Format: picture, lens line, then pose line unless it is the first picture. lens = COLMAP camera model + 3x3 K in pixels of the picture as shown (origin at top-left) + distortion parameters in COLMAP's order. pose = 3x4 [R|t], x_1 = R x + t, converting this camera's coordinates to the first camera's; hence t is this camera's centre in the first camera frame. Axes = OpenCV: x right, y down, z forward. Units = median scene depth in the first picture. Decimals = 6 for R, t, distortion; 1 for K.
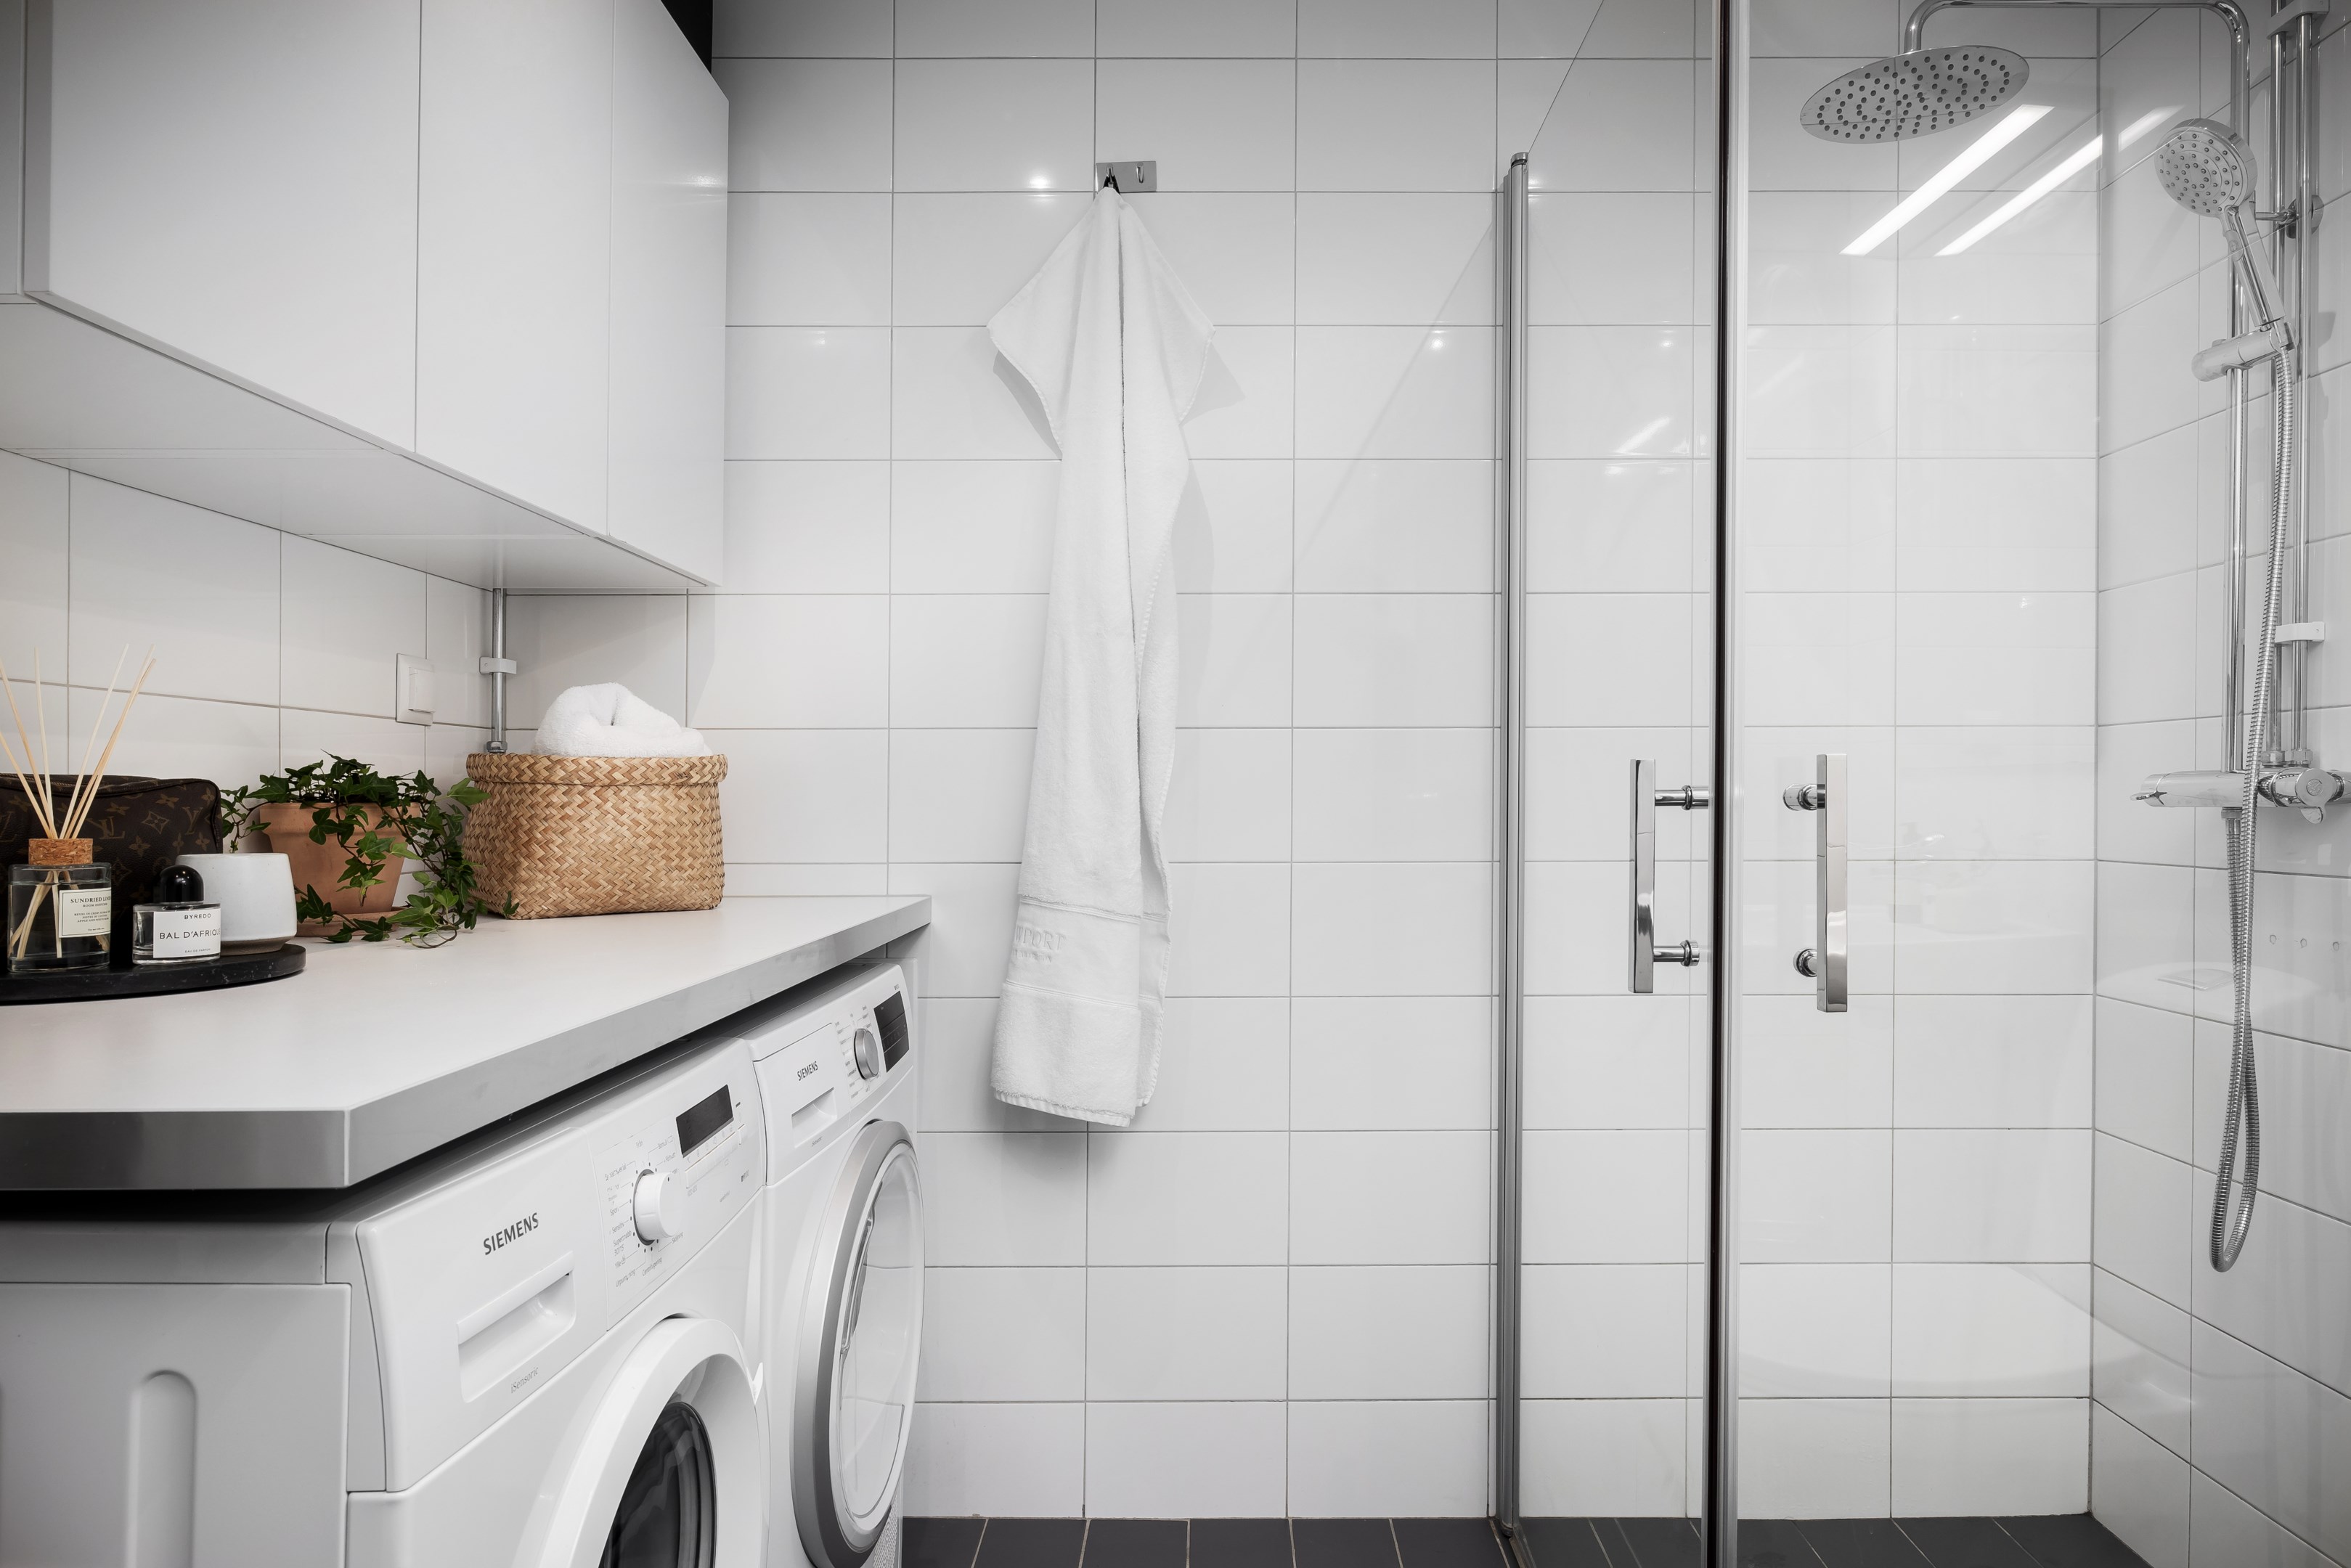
lens RADIAL K [[1422.0, 0, 1168.1], [0, 1422.0, 787.7], [0, 0, 1]] dist [0.001138, -0.003137]
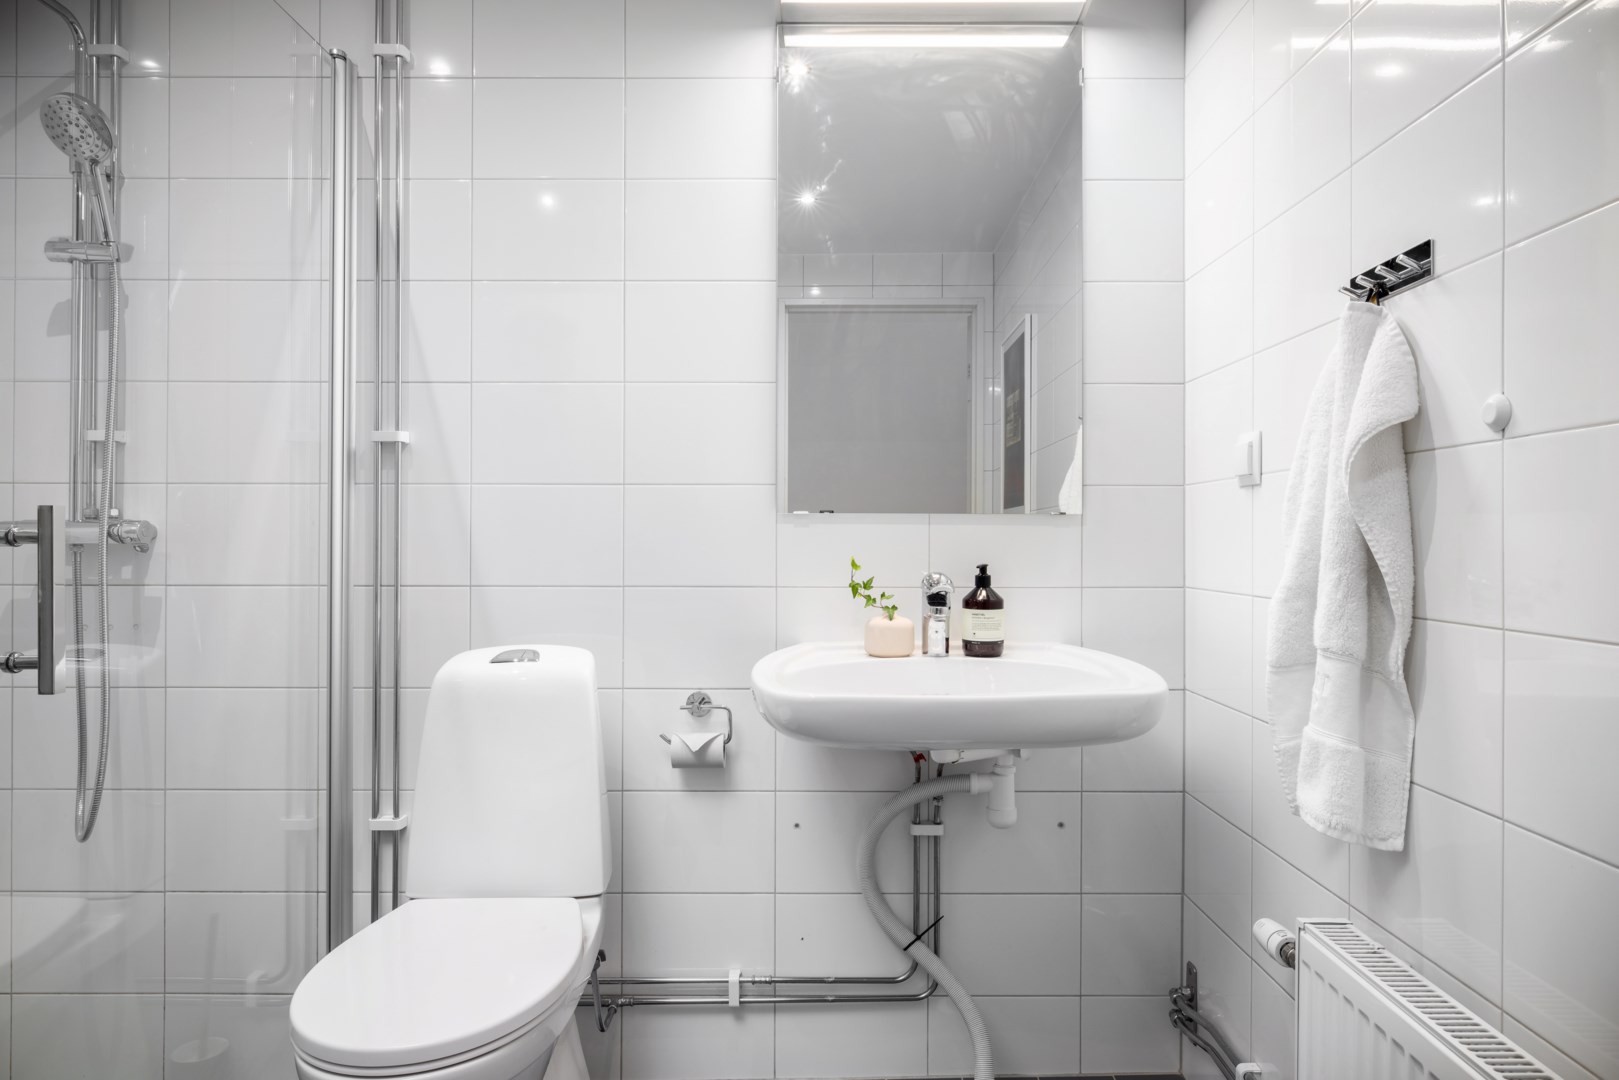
lens RADIAL K [[979.3, 0, 804.4], [0, 979.3, 542.5], [0, 0, 1]] dist [0.001138, -0.003137]
pose [[0.037653, 0.002544, 0.999288, -0.290961], [-0.004883, 0.999985, -0.002362, 0.009042], [-0.999279, -0.004790, 0.037665, 0.174101]]
